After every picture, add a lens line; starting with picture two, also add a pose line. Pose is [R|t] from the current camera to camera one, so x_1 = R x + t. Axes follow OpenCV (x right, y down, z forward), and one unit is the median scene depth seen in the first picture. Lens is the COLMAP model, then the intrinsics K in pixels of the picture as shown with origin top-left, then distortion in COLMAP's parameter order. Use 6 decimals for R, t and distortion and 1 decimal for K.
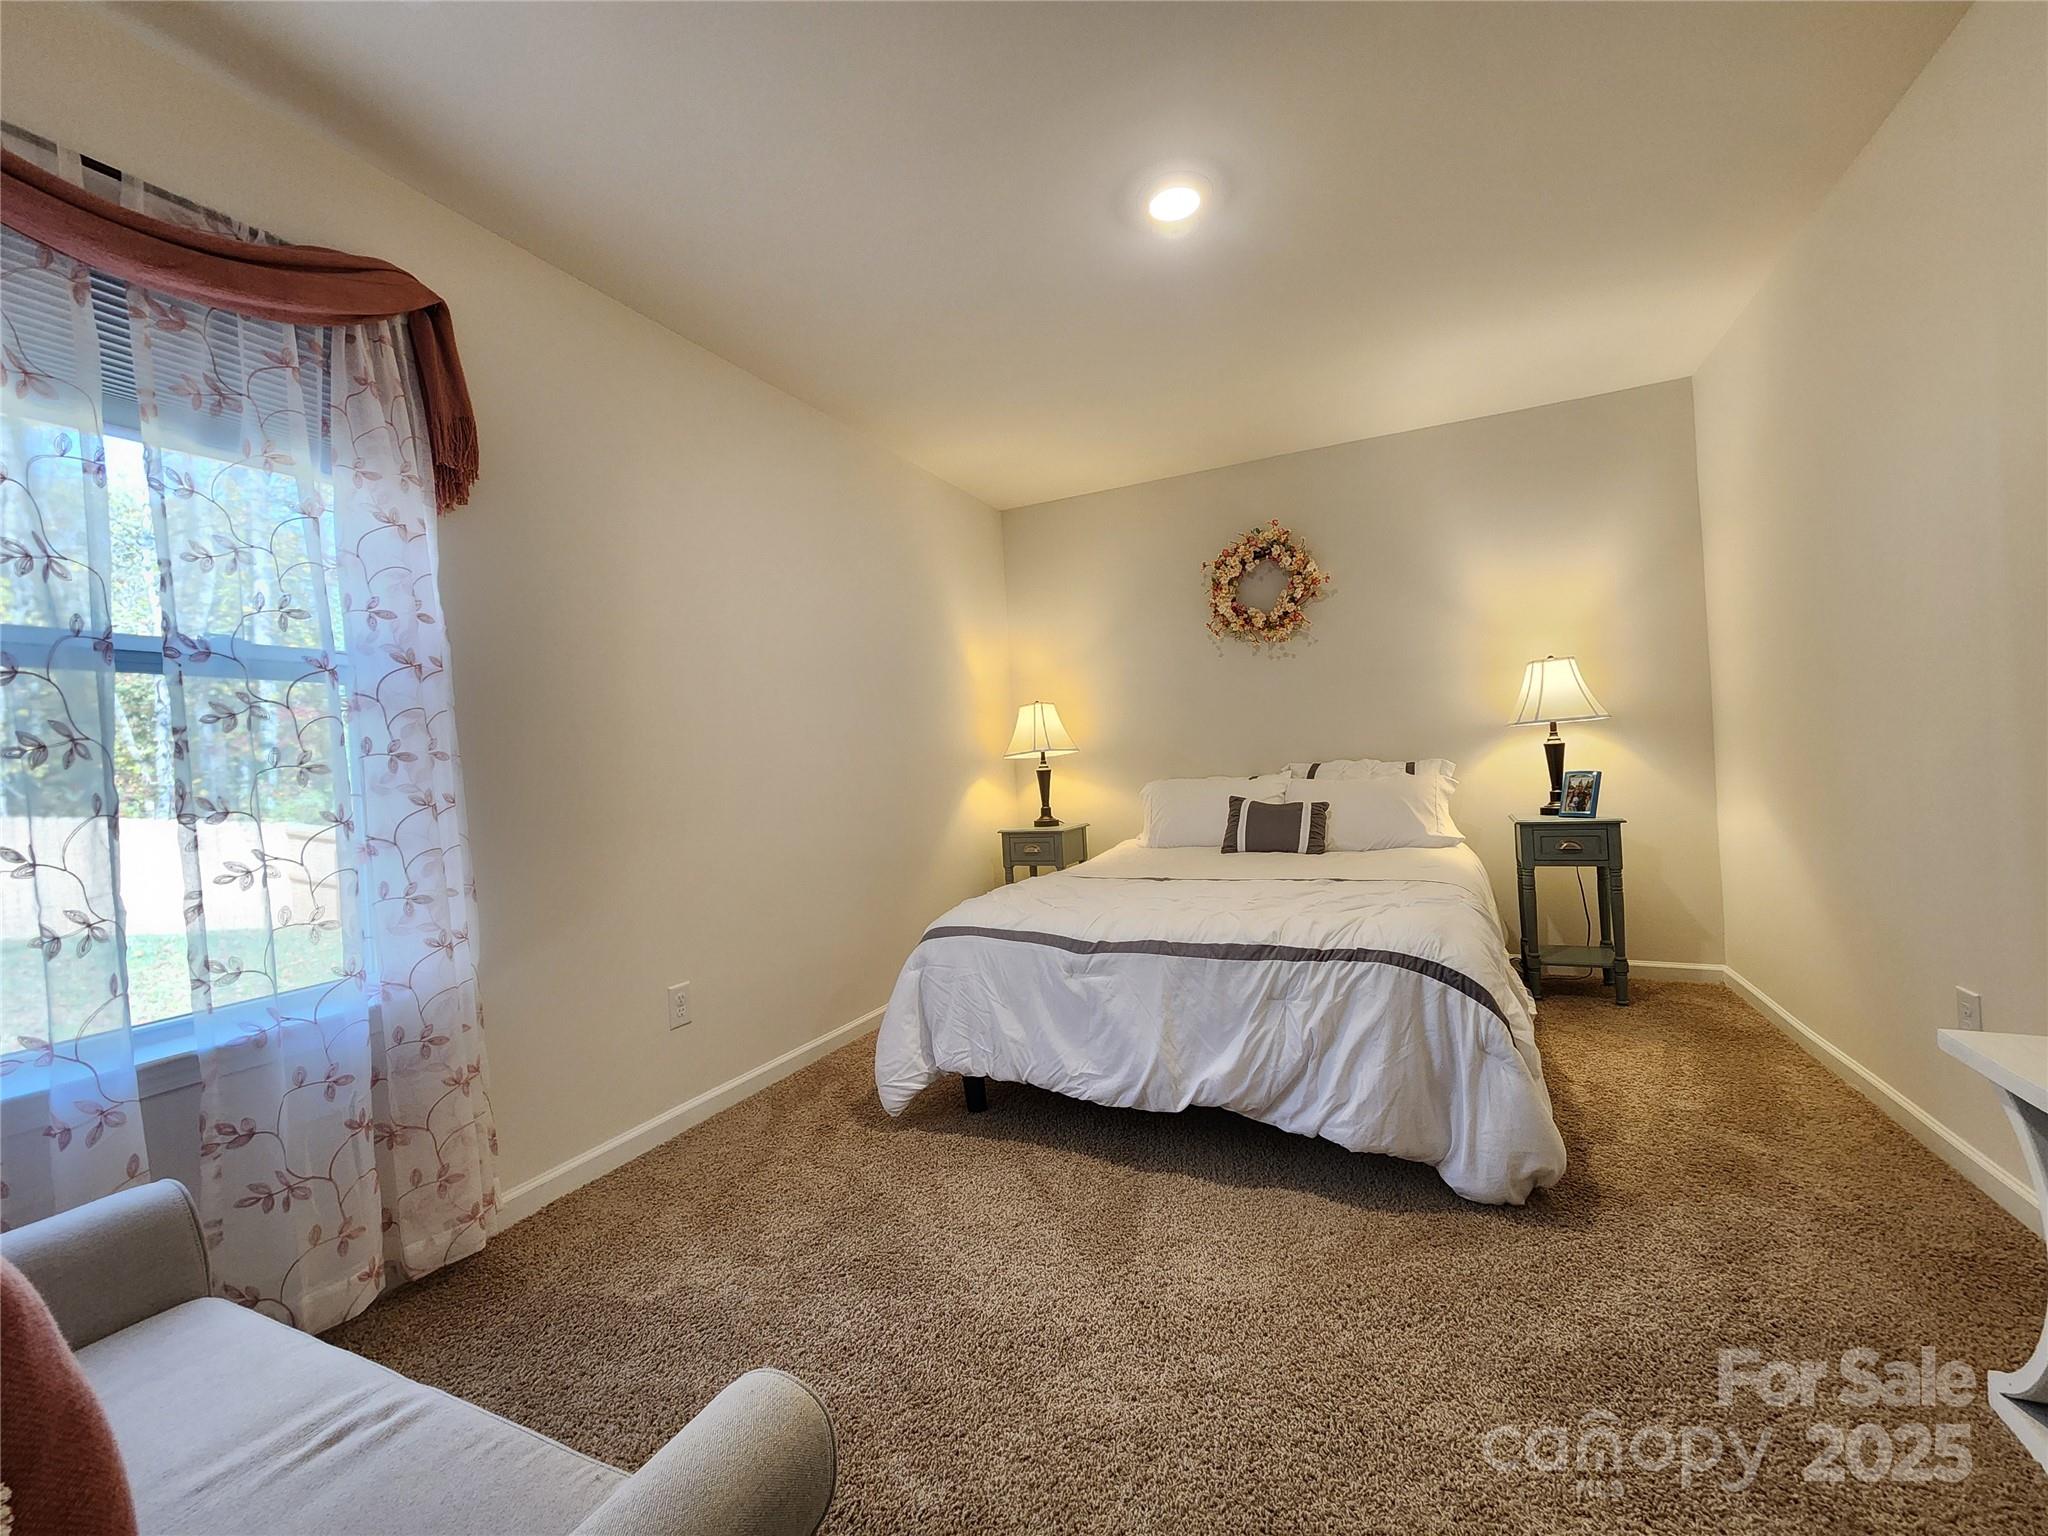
lens RADIAL K [[842.9, 0, 1040.5], [0, 842.9, 761.5], [0, 0, 1]] dist [0.000676, -0.000349]
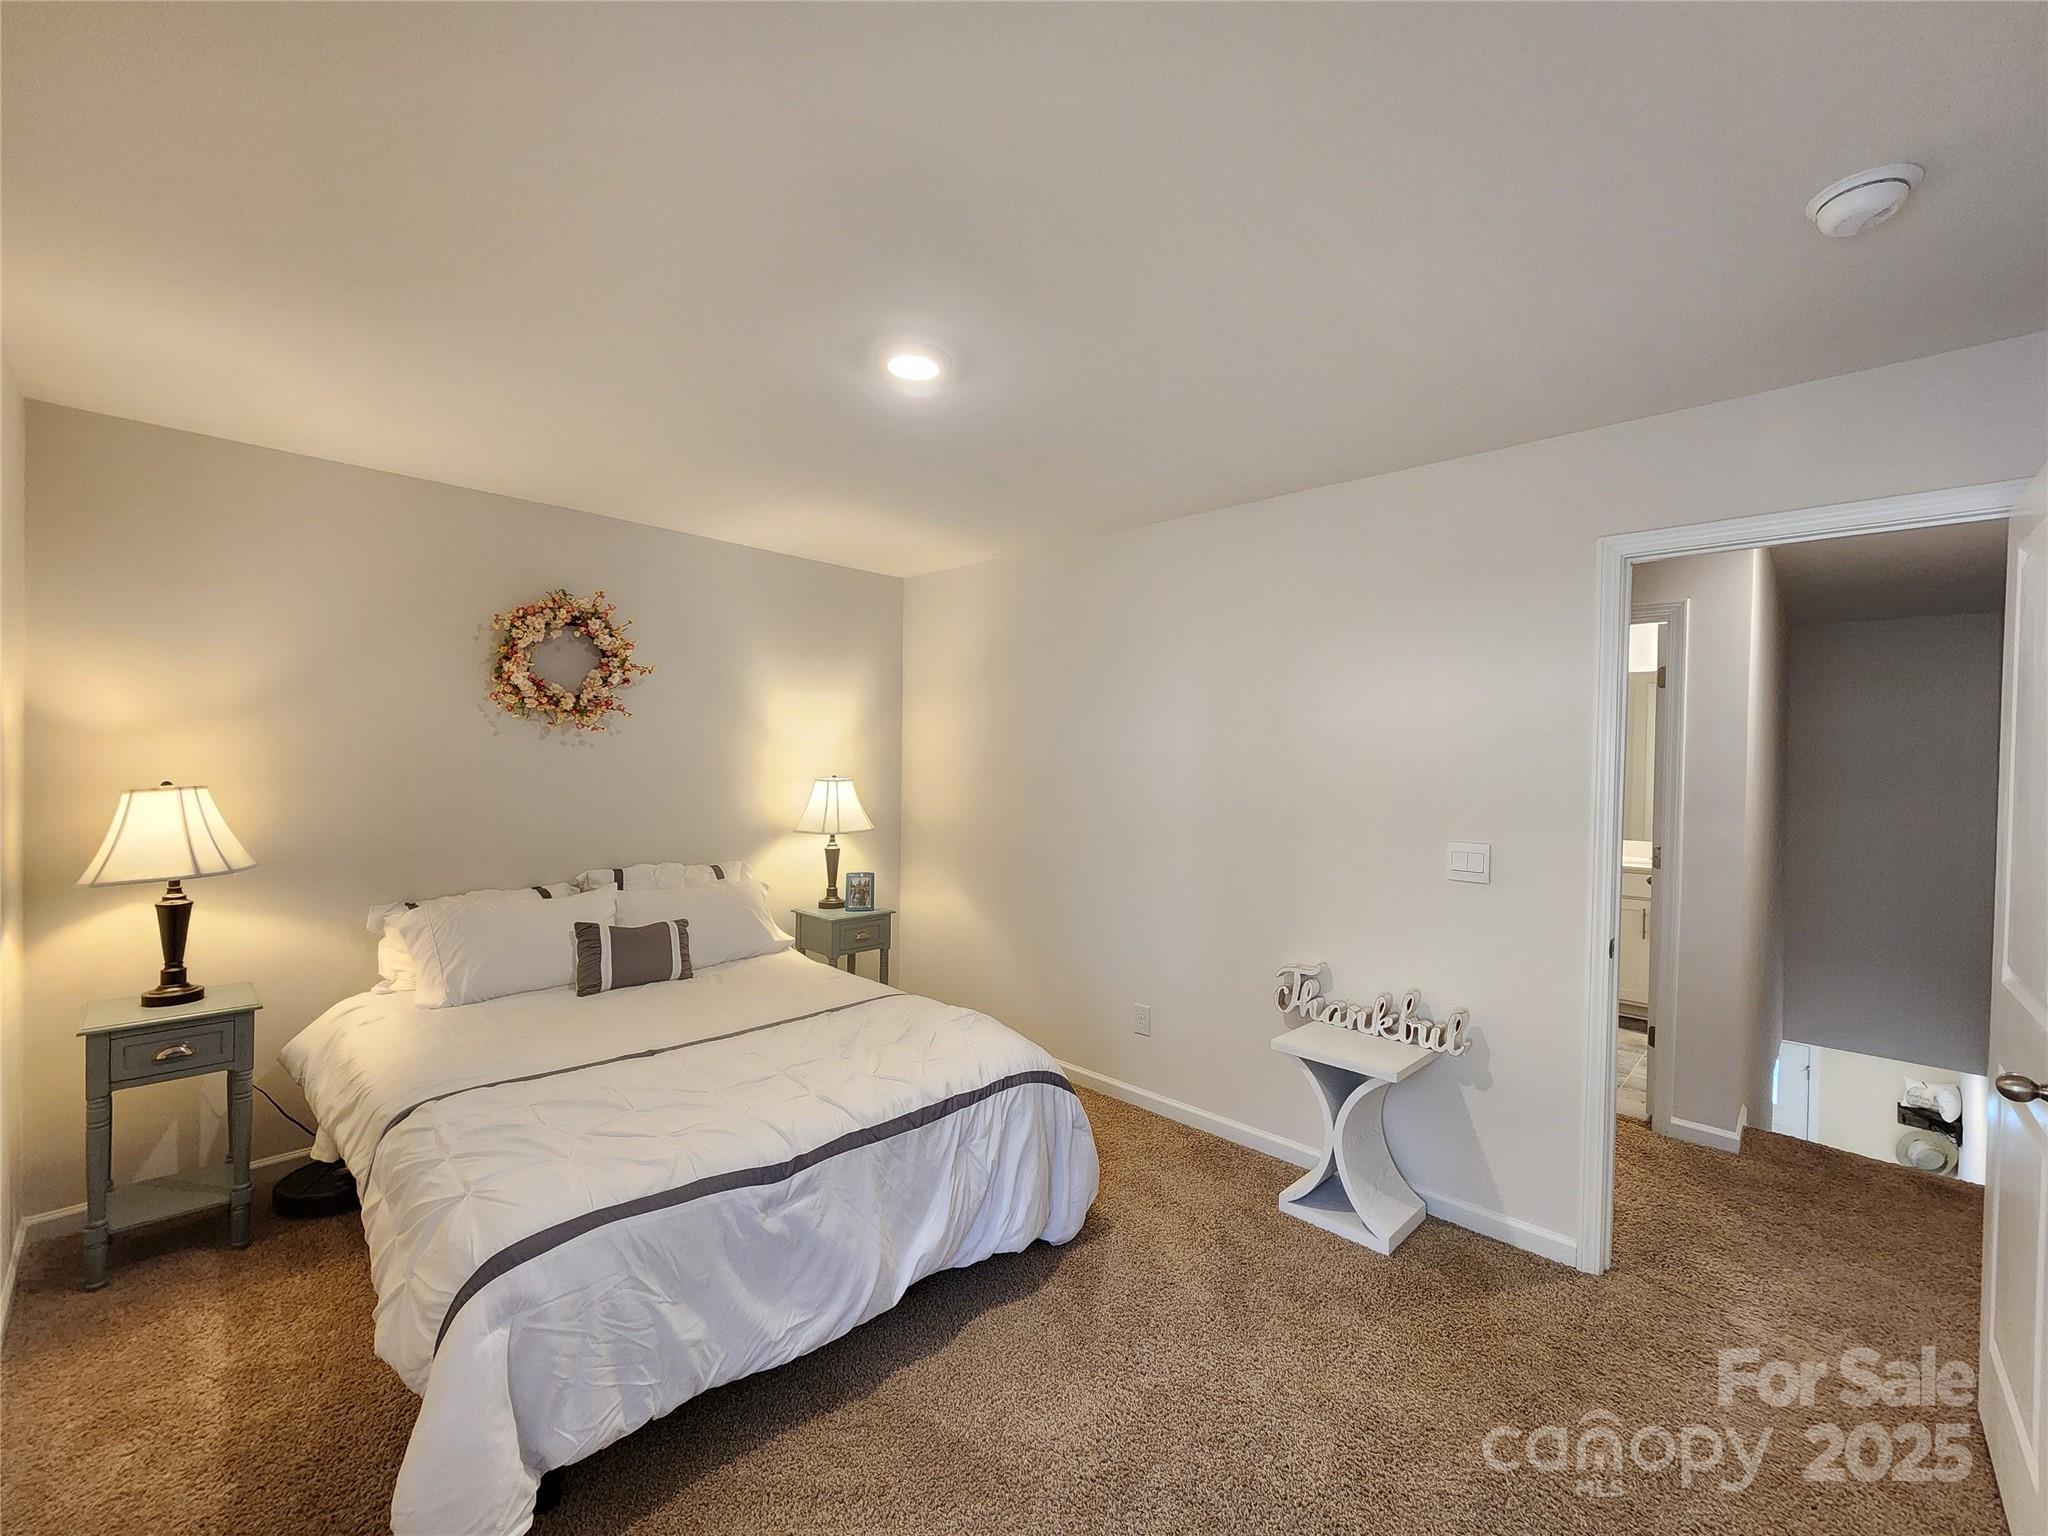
lens RADIAL K [[842.9, 0, 1036.3], [0, 842.9, 771.4], [0, 0, 1]] dist [0.000676, -0.000349]
pose [[0.327497, 0.044547, 0.943801, -0.622591], [-0.031797, 0.998842, -0.036111, -0.138899], [-0.944317, -0.018184, 0.328534, 0.477887]]
